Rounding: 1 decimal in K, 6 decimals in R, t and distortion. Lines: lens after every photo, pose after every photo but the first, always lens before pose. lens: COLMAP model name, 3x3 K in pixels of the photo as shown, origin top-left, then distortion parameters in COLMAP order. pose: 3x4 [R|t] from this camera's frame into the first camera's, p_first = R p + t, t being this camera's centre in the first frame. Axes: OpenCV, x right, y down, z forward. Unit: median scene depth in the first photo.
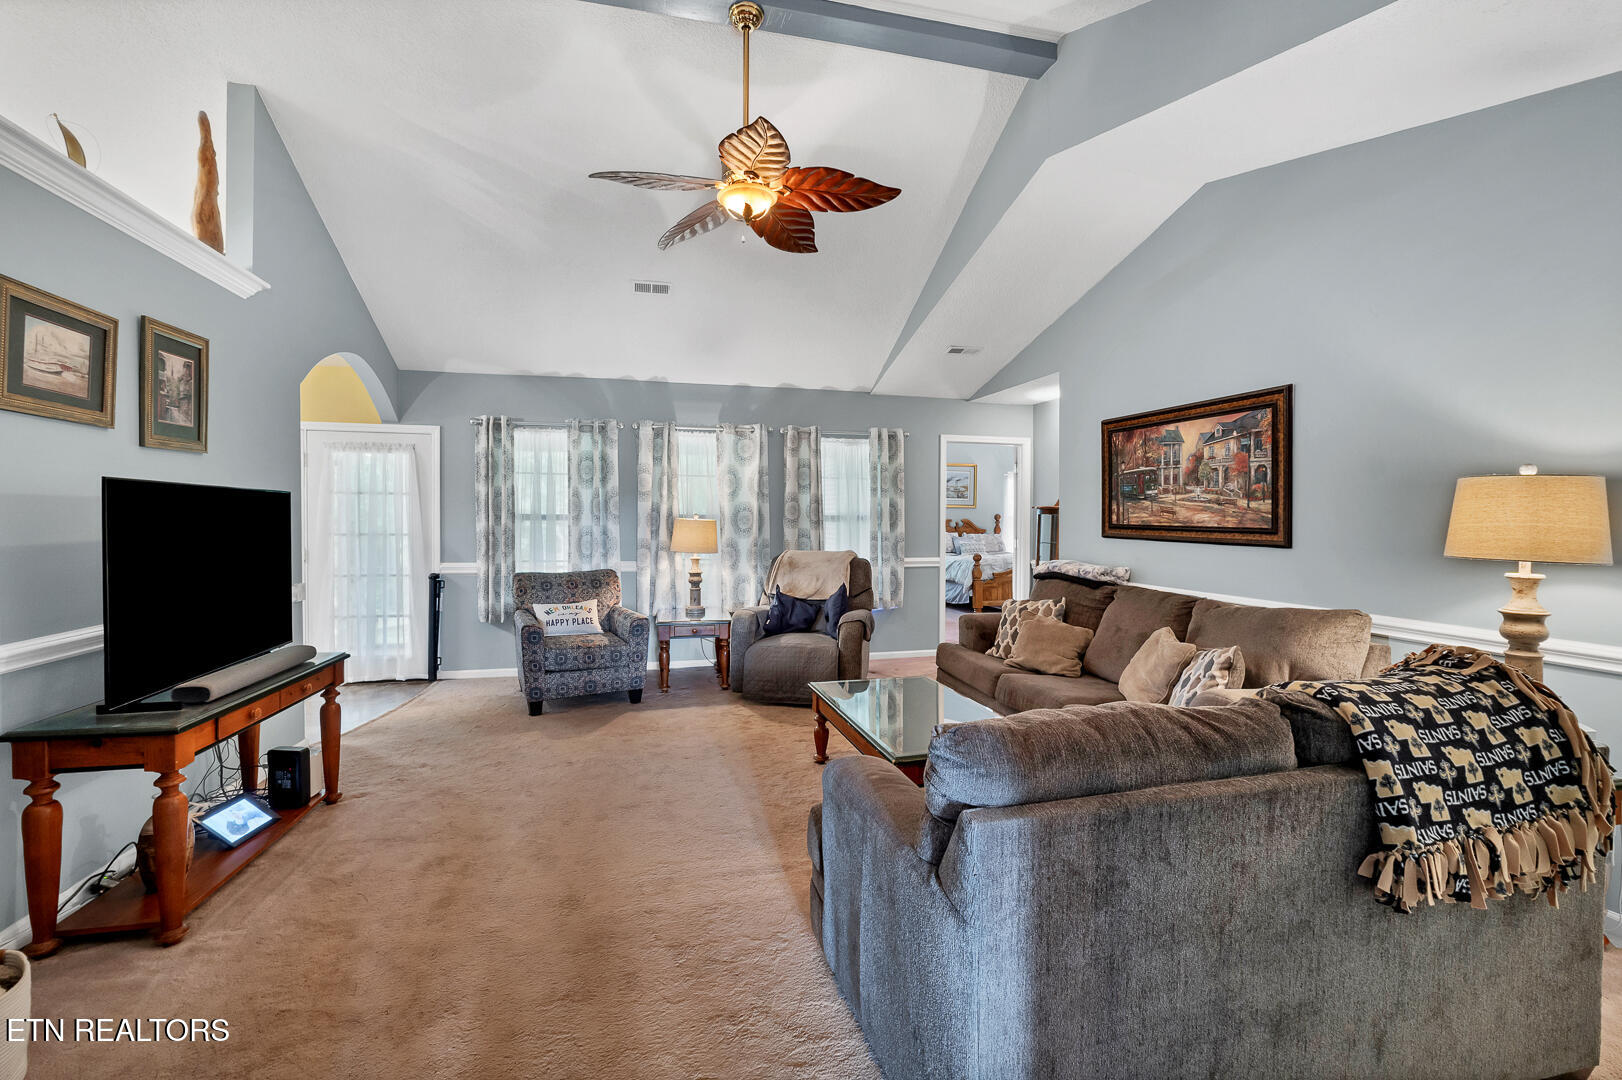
lens RADIAL K [[672.2, 0, 803.7], [0, 672.2, 529.4], [0, 0, 1]] dist [-0.004059, -0.000455]
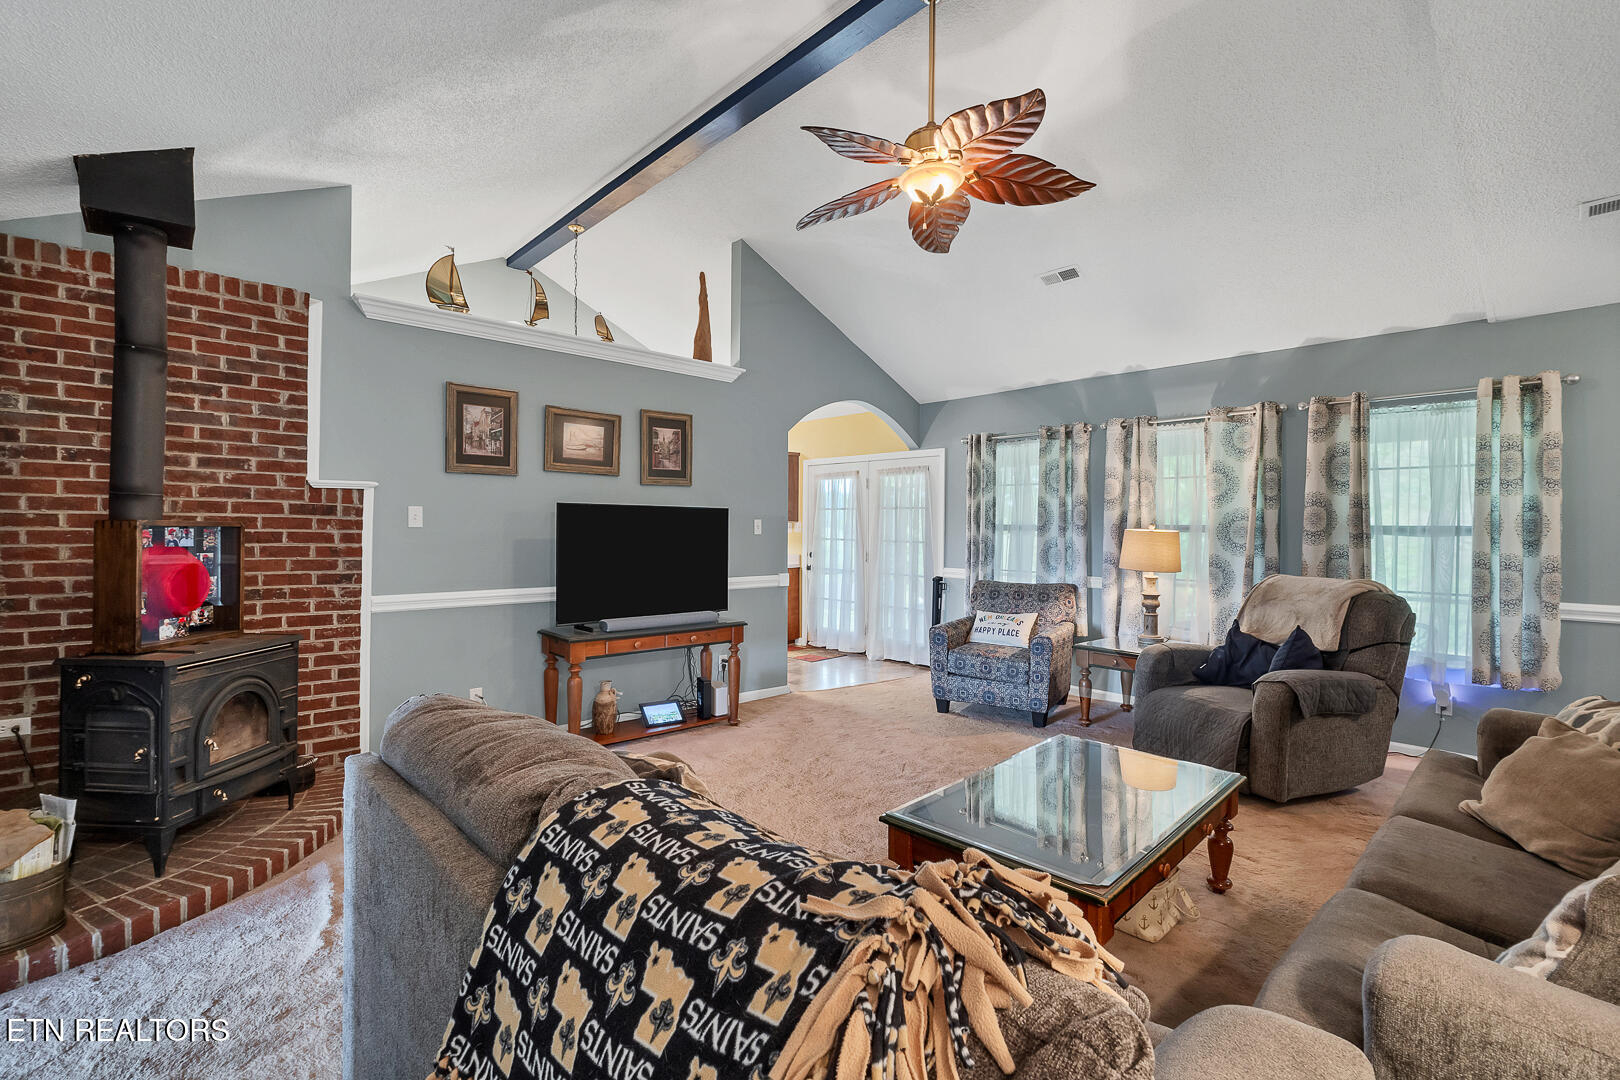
lens RADIAL K [[696.0, 0, 851.7], [0, 696.0, 531.9], [0, 0, 1]] dist [-0.001856, -0.000149]
pose [[0.523245, 0.006516, -0.852157, 0.461928], [-0.021236, 0.999760, -0.005395, -0.001098], [0.851917, 0.020919, 0.523258, 0.288541]]
